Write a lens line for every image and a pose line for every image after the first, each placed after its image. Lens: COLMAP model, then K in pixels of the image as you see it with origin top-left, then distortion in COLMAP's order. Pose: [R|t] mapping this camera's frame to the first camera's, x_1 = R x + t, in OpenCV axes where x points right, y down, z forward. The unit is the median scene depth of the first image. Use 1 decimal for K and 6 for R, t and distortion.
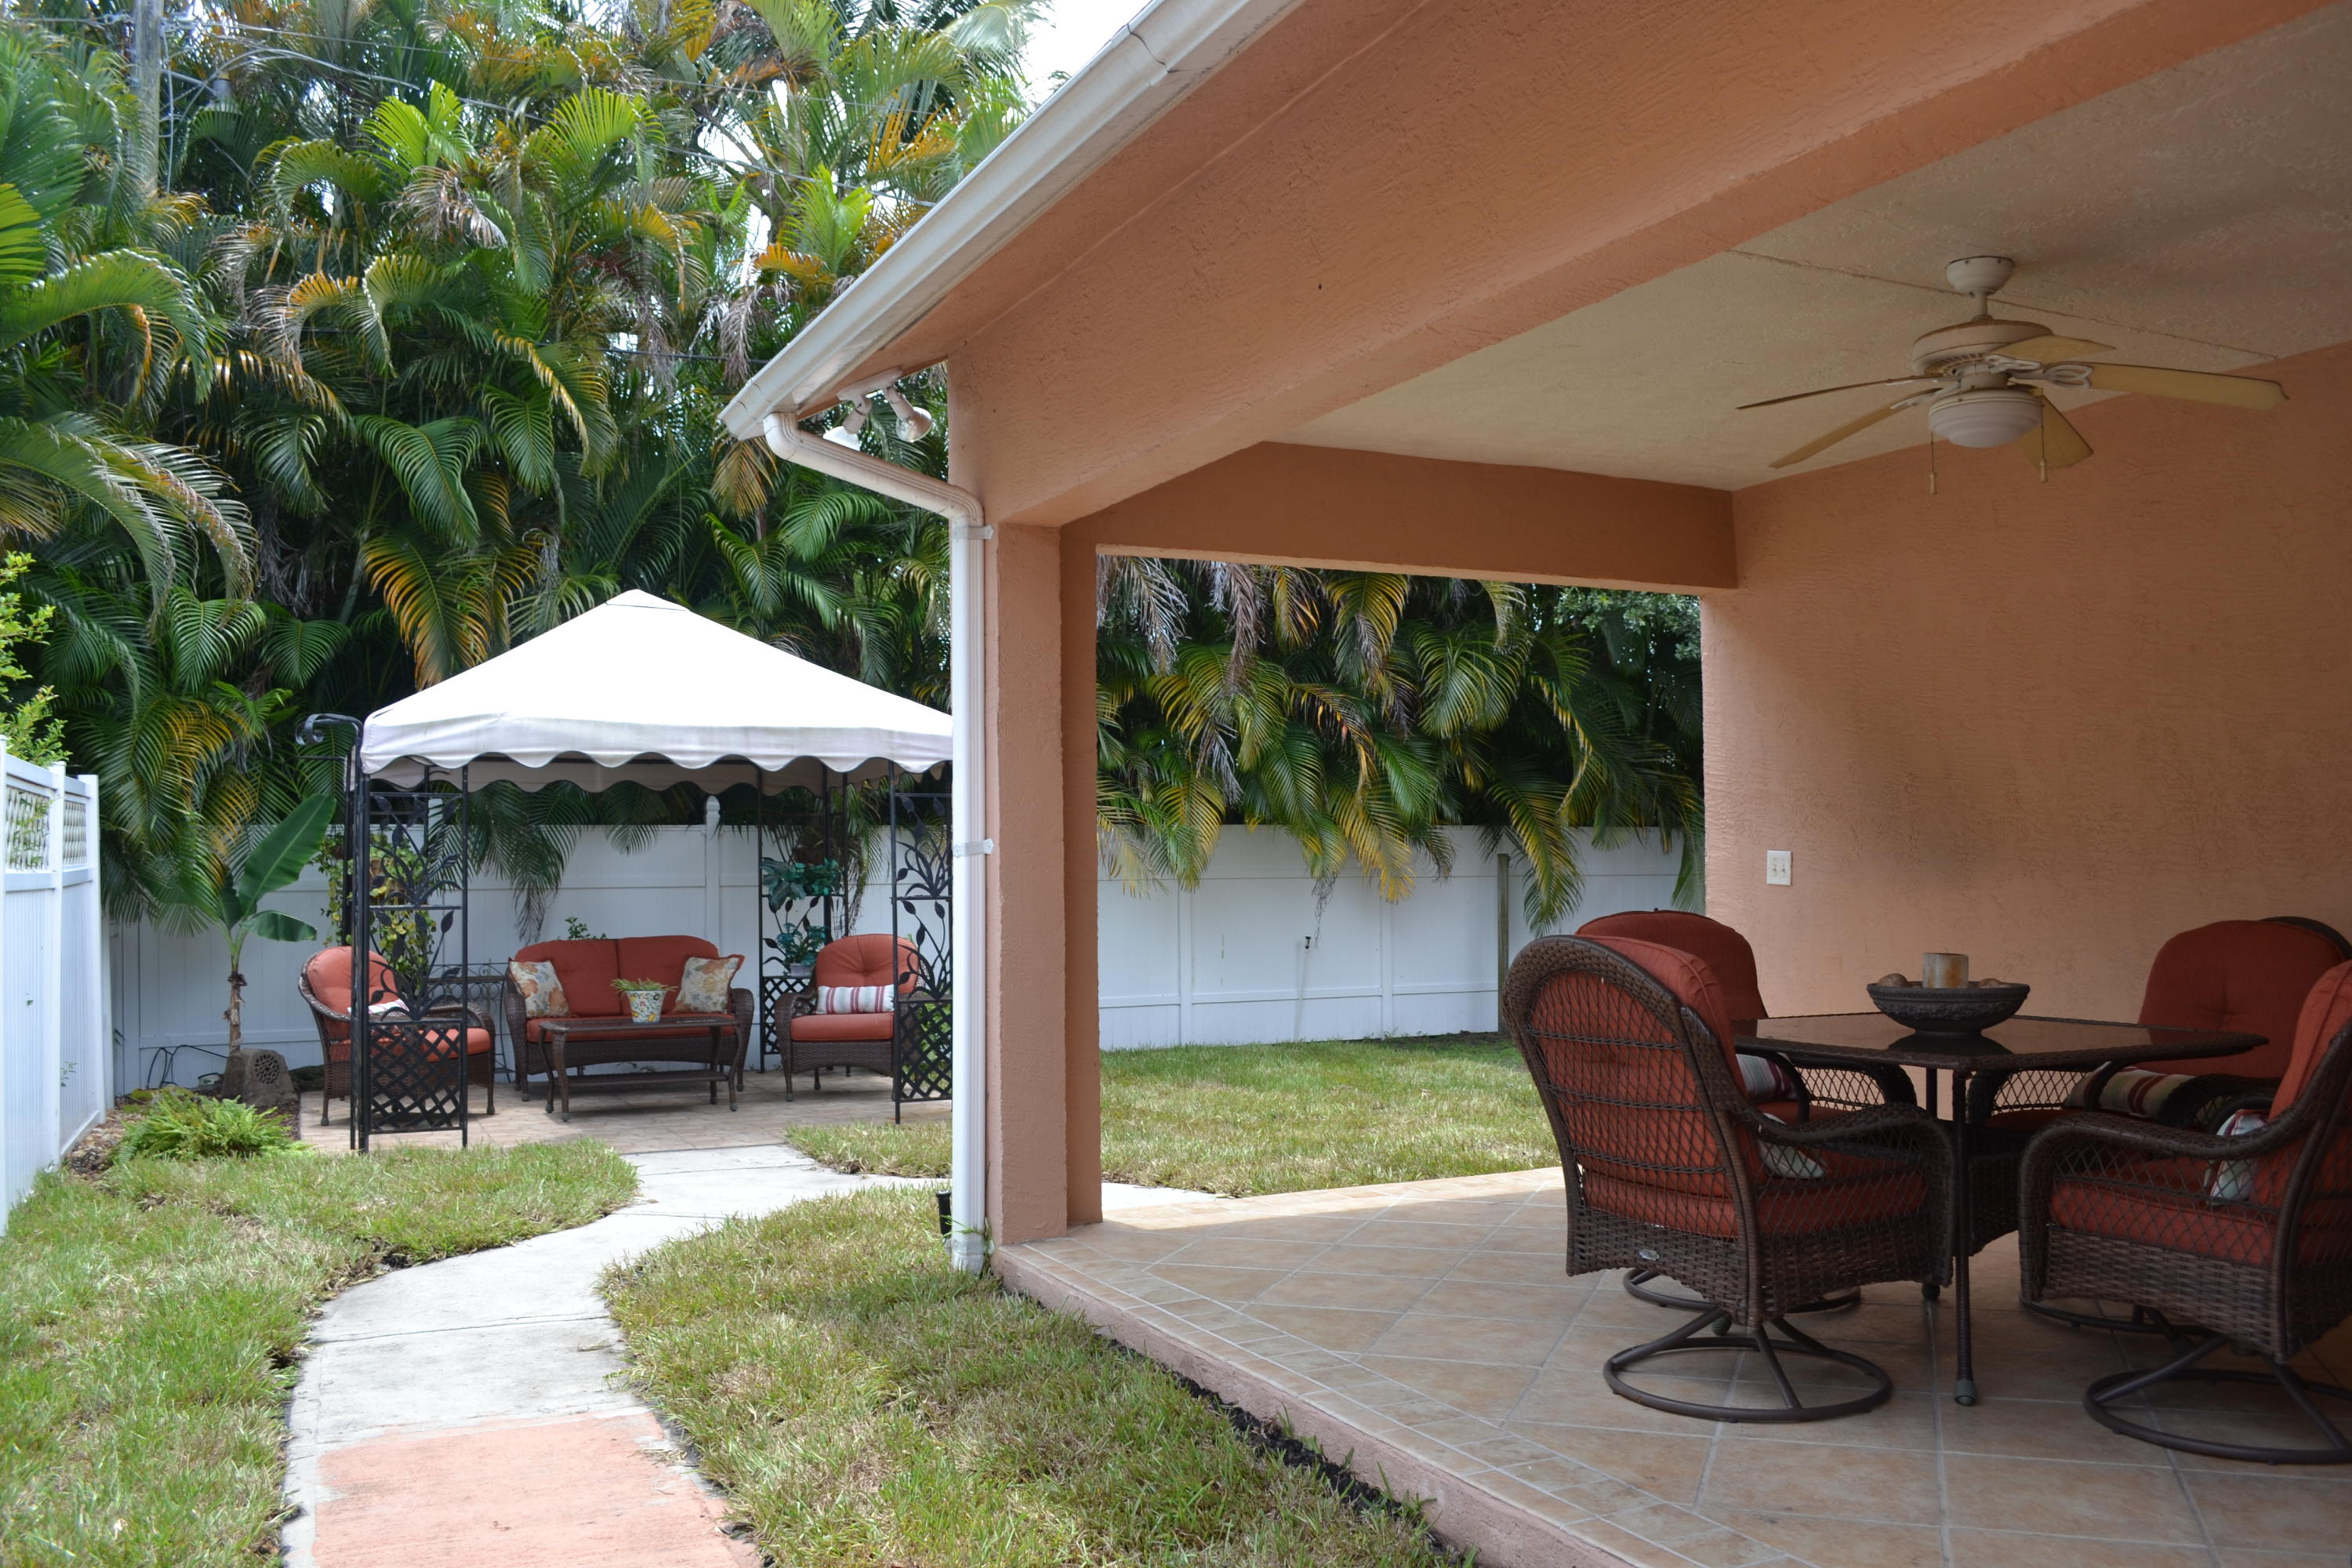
lens RADIAL K [[1875.8, 0, 1176.0], [0, 1875.8, 784.0], [0, 0, 1]] dist [-0.066346, 0.007166]
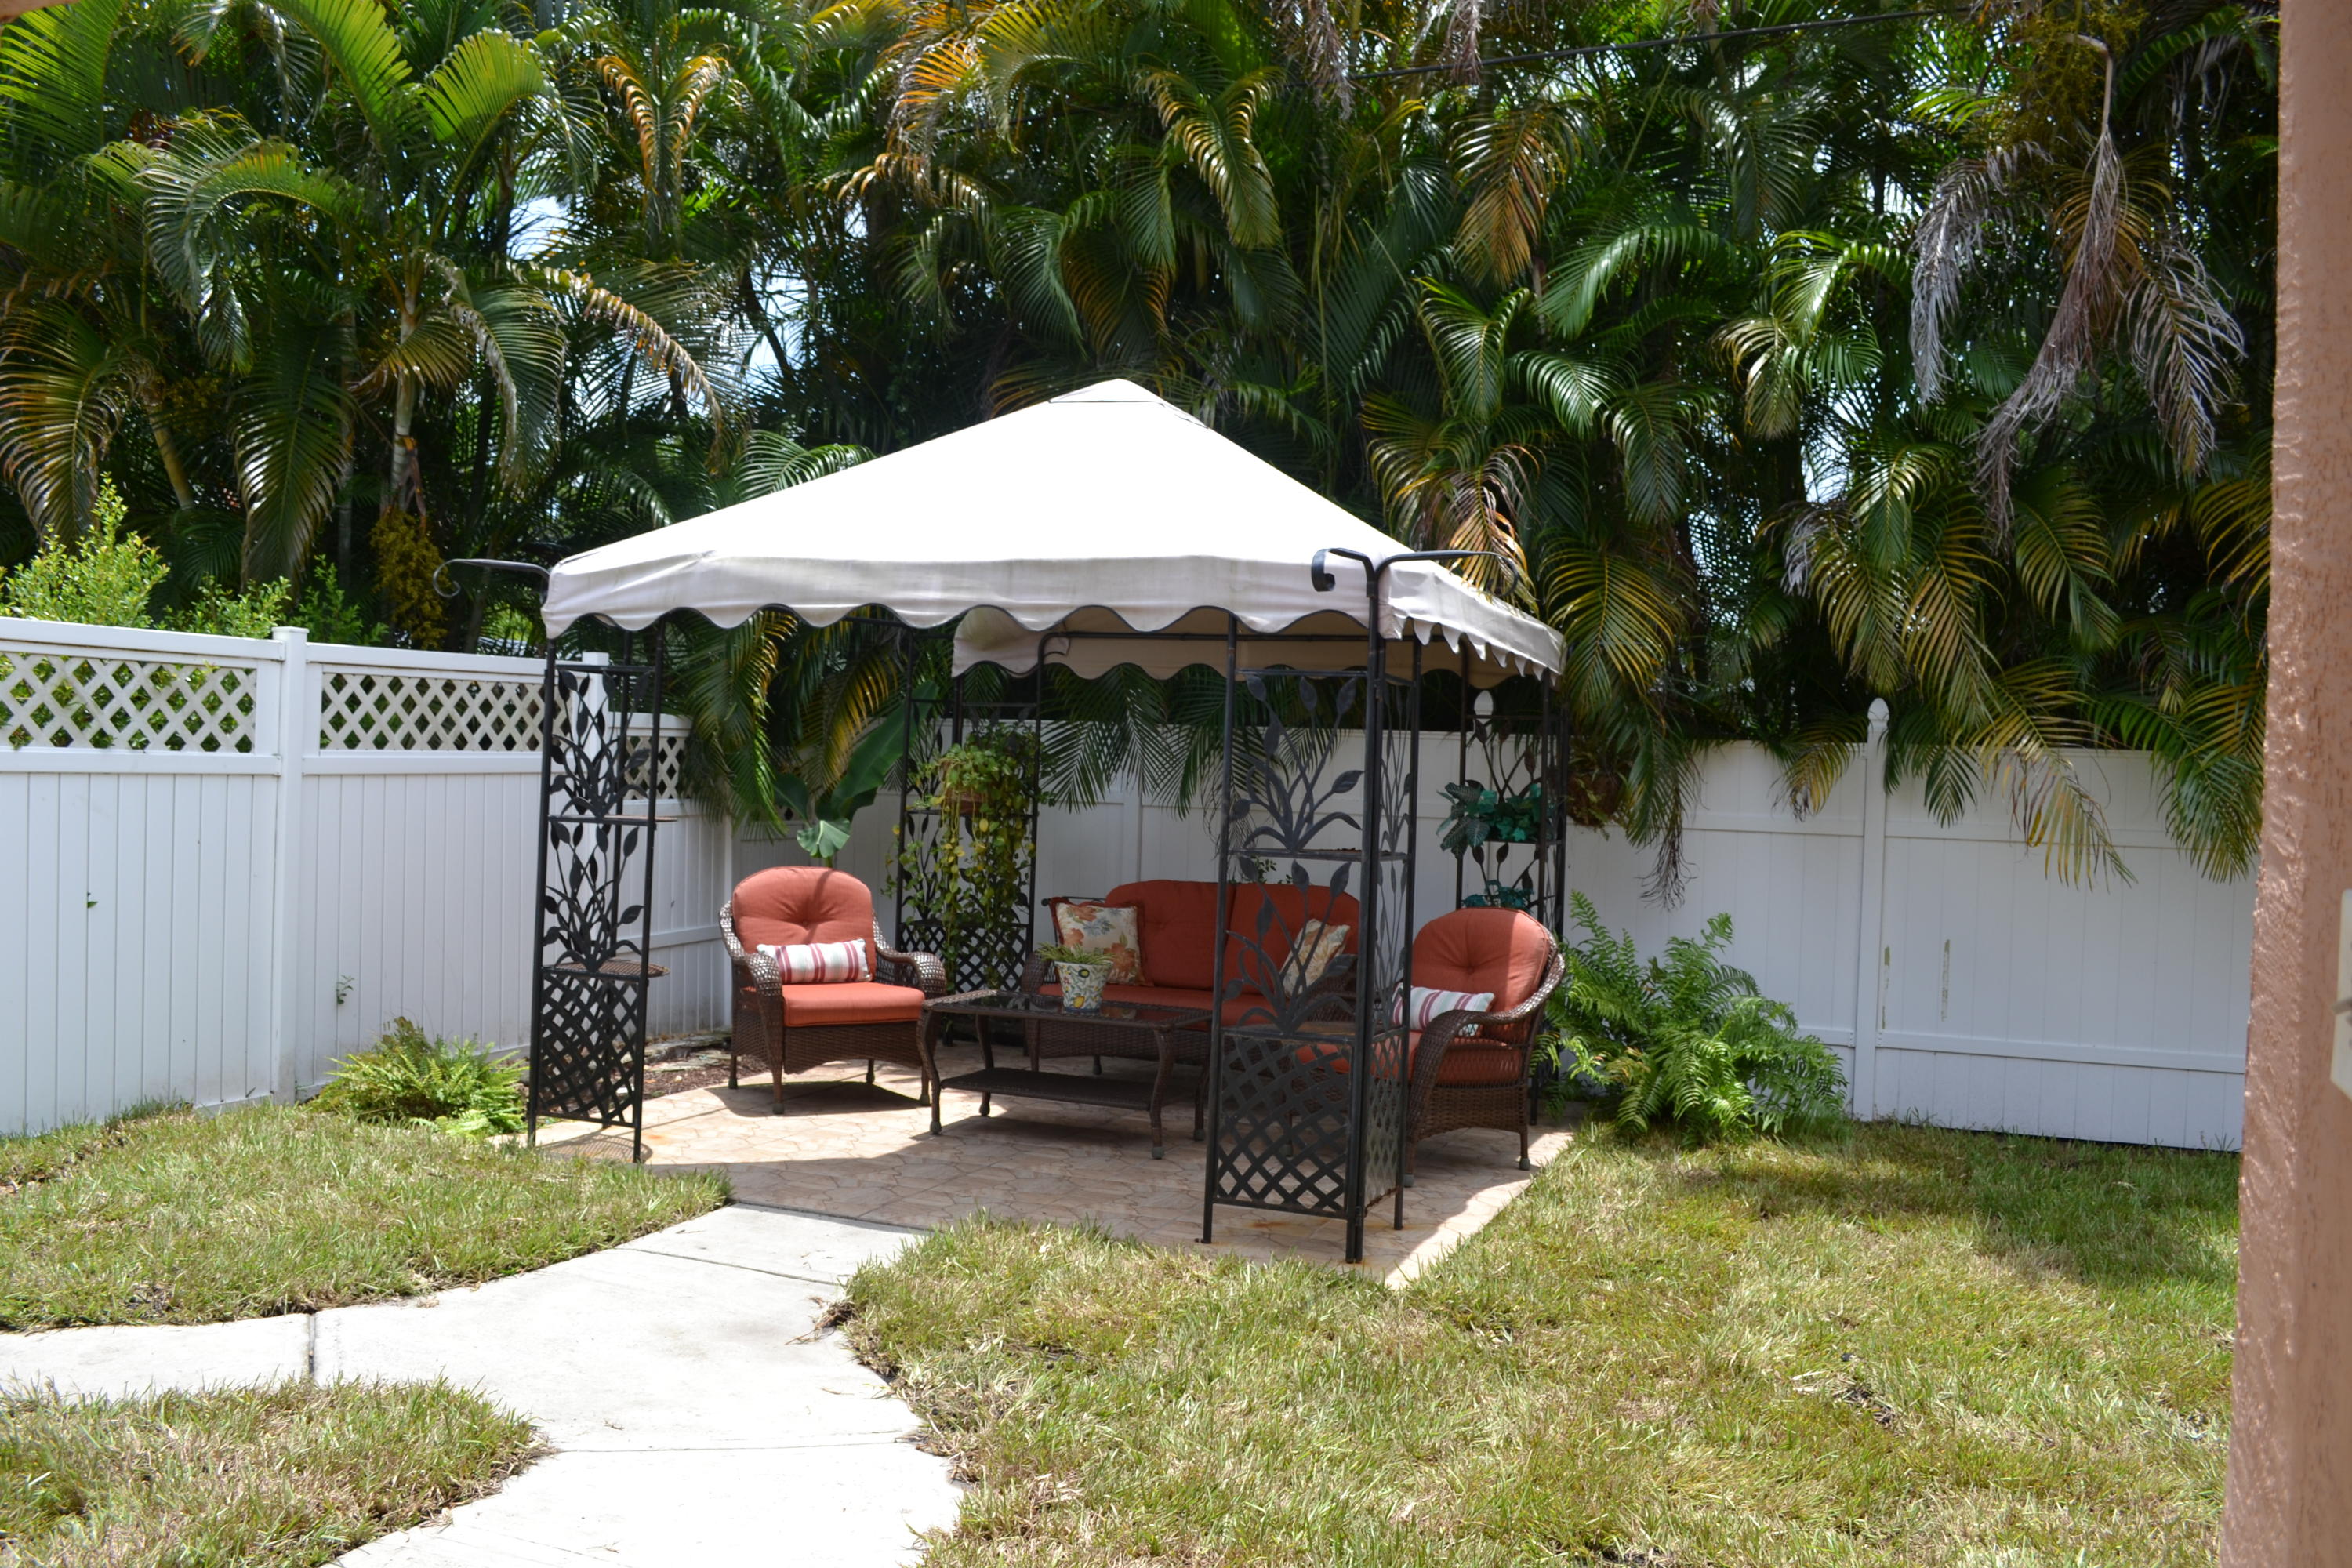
lens RADIAL K [[1875.8, 0, 1176.0], [0, 1875.8, 784.0], [0, 0, 1]] dist [-0.066346, 0.007166]
pose [[0.691103, 0.041448, -0.721567, 0.267648], [-0.010600, 0.998828, 0.047221, 0.013874], [0.722678, -0.024986, 0.690733, 0.616321]]
